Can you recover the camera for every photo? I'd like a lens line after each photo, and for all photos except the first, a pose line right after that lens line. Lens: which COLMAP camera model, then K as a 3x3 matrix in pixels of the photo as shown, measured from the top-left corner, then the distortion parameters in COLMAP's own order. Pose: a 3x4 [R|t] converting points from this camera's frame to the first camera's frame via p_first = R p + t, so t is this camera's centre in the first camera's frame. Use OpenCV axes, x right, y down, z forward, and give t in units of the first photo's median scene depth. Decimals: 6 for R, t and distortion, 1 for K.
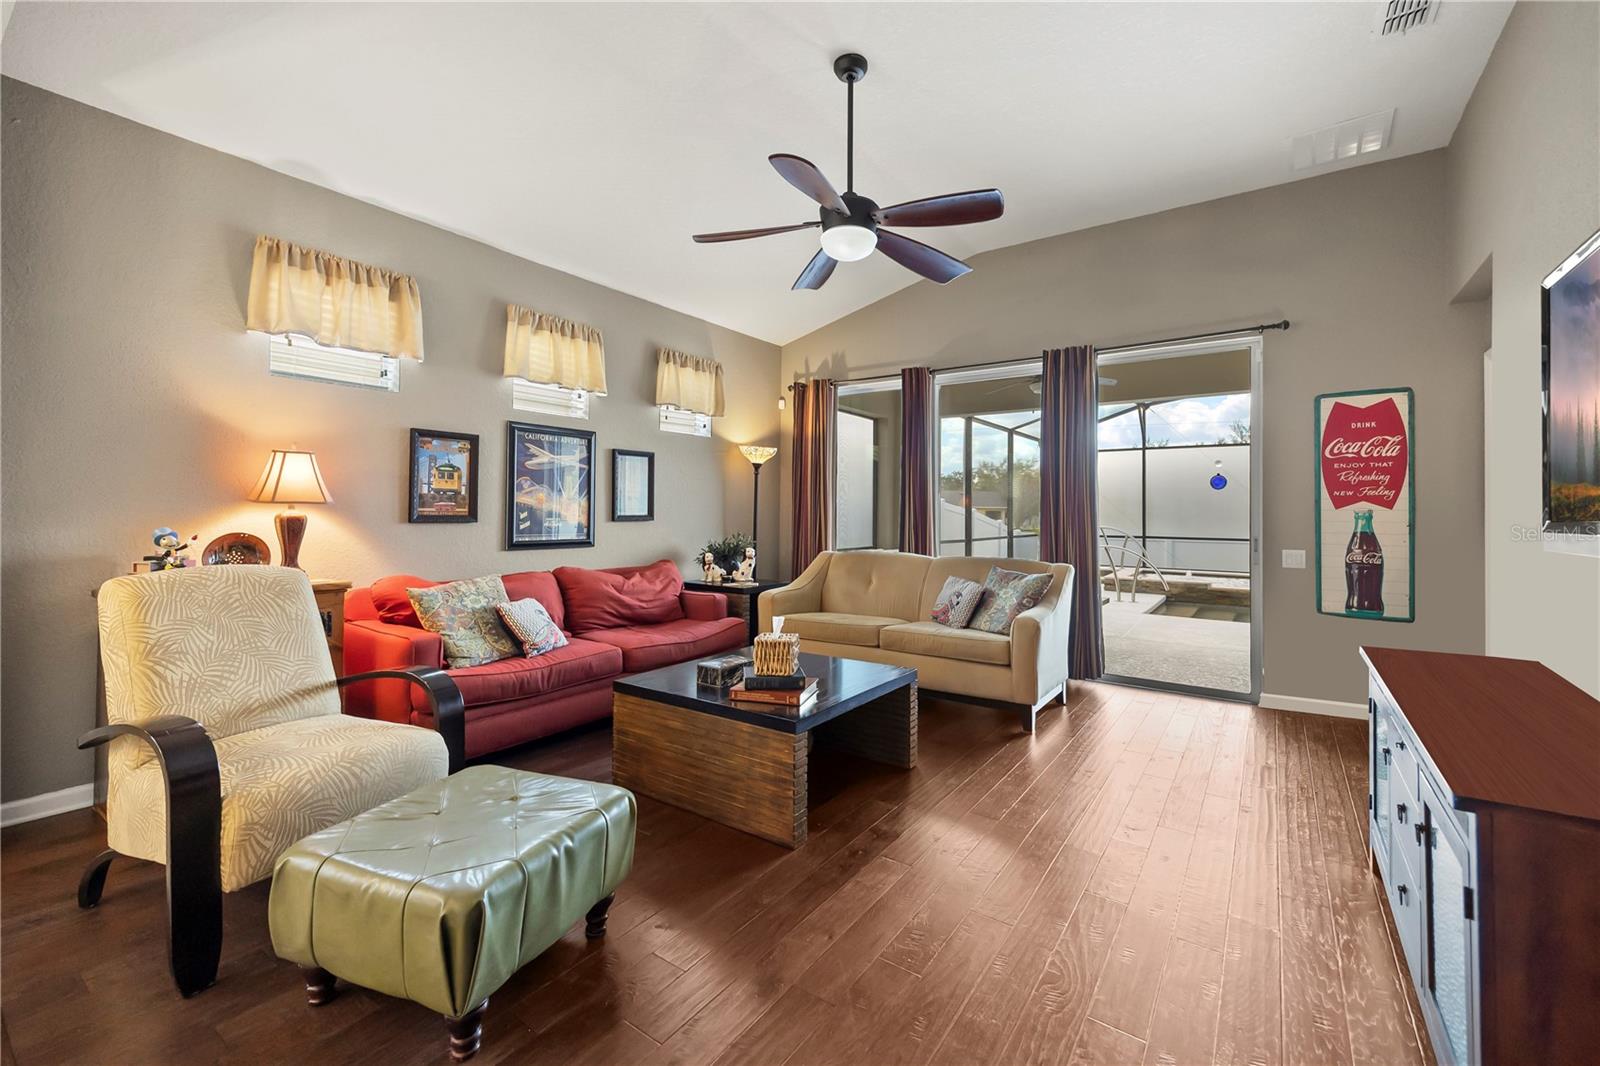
lens RADIAL K [[647.2, 0, 804.8], [0, 647.2, 514.3], [0, 0, 1]] dist [0.000373, 0.000052]
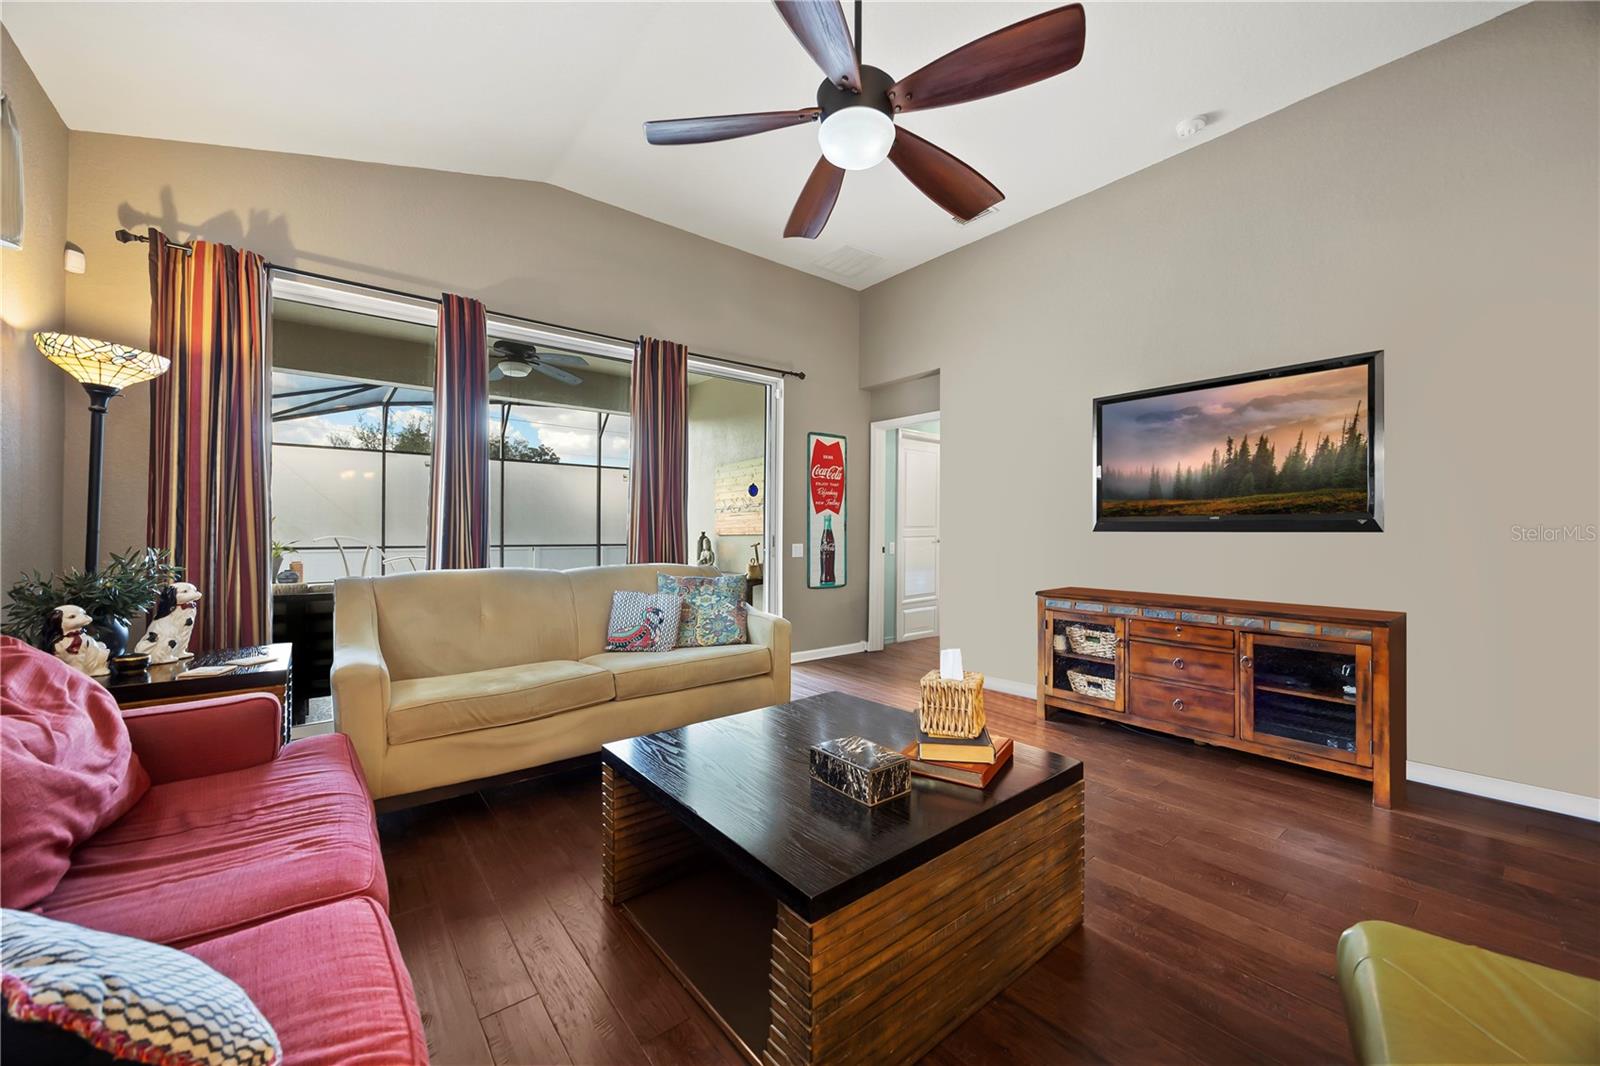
lens RADIAL K [[616.5, 0, 833.3], [0, 616.5, 531.7], [0, 0, 1]] dist [-0.001457, -0.000133]
pose [[0.263890, -0.010347, 0.964497, -0.473636], [0.000083, 0.999943, 0.010704, 0.016329], [-0.964553, -0.002745, 0.263875, 0.599567]]
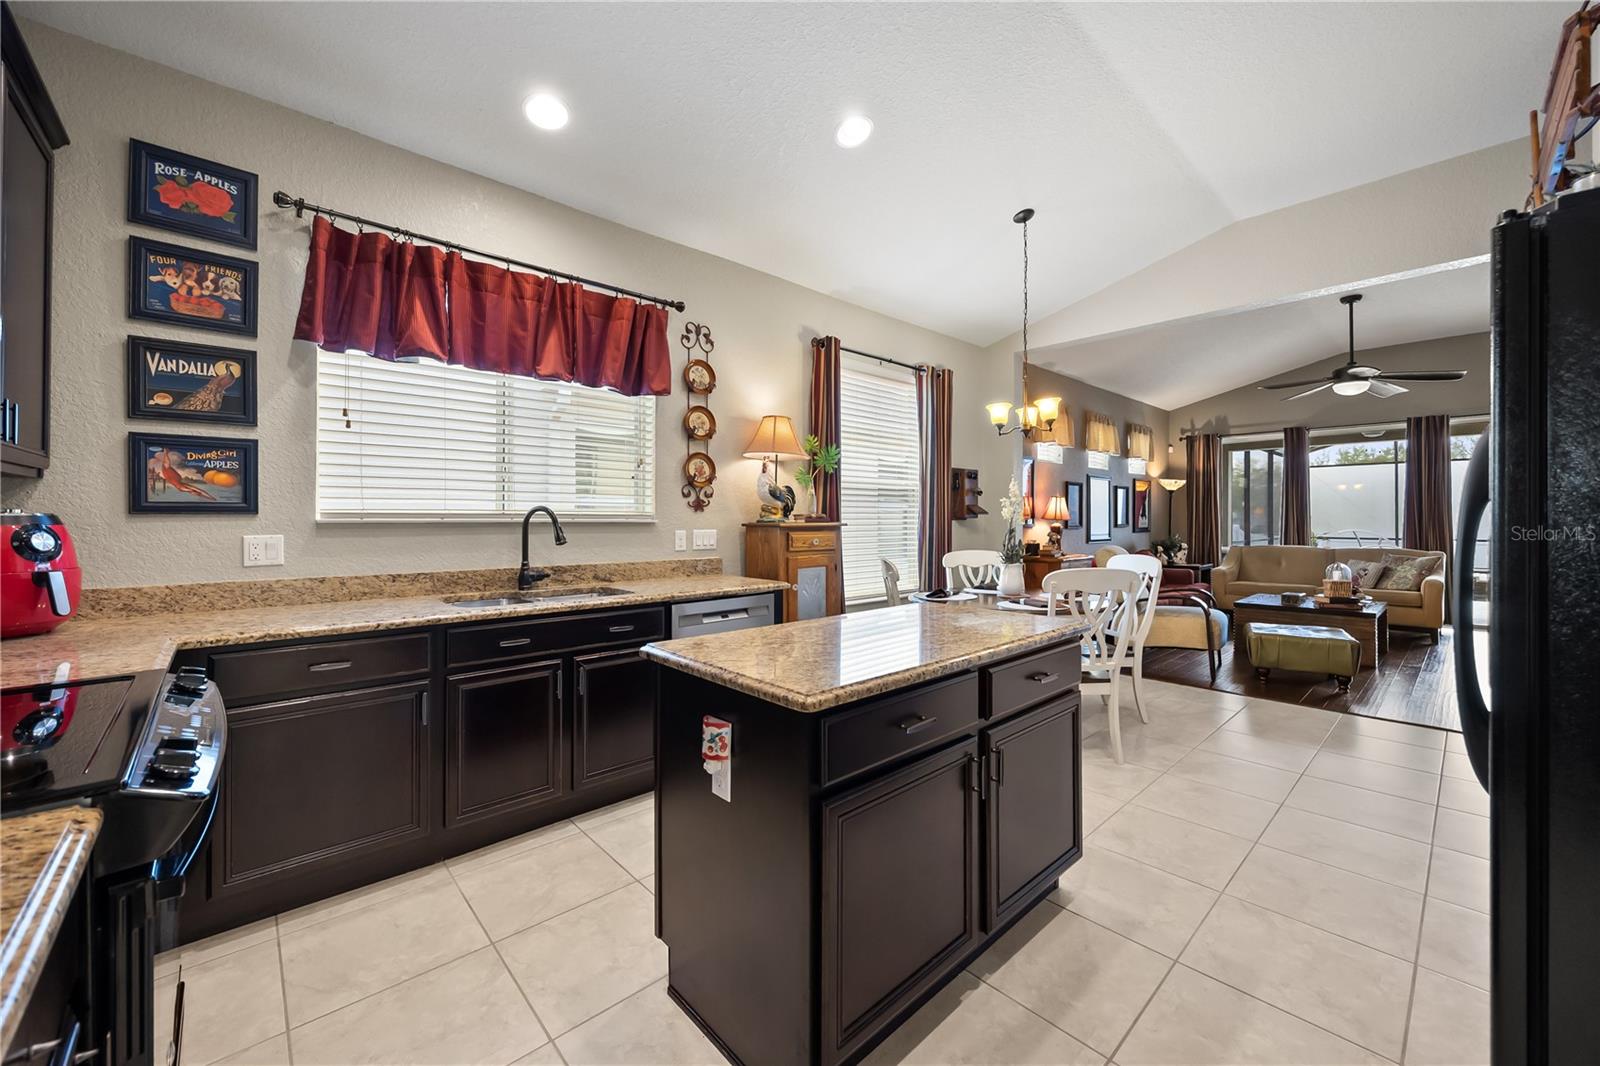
lens RADIAL K [[614.3, 0, 799.7], [0, 614.3, 523.4], [0, 0, 1]] dist [-0.001329, -0.000188]
pose [[0.977399, -0.006059, -0.211317, -0.899658], [0.007142, 0.999965, 0.004362, -0.014573], [0.211283, -0.005773, 0.977408, -0.911541]]
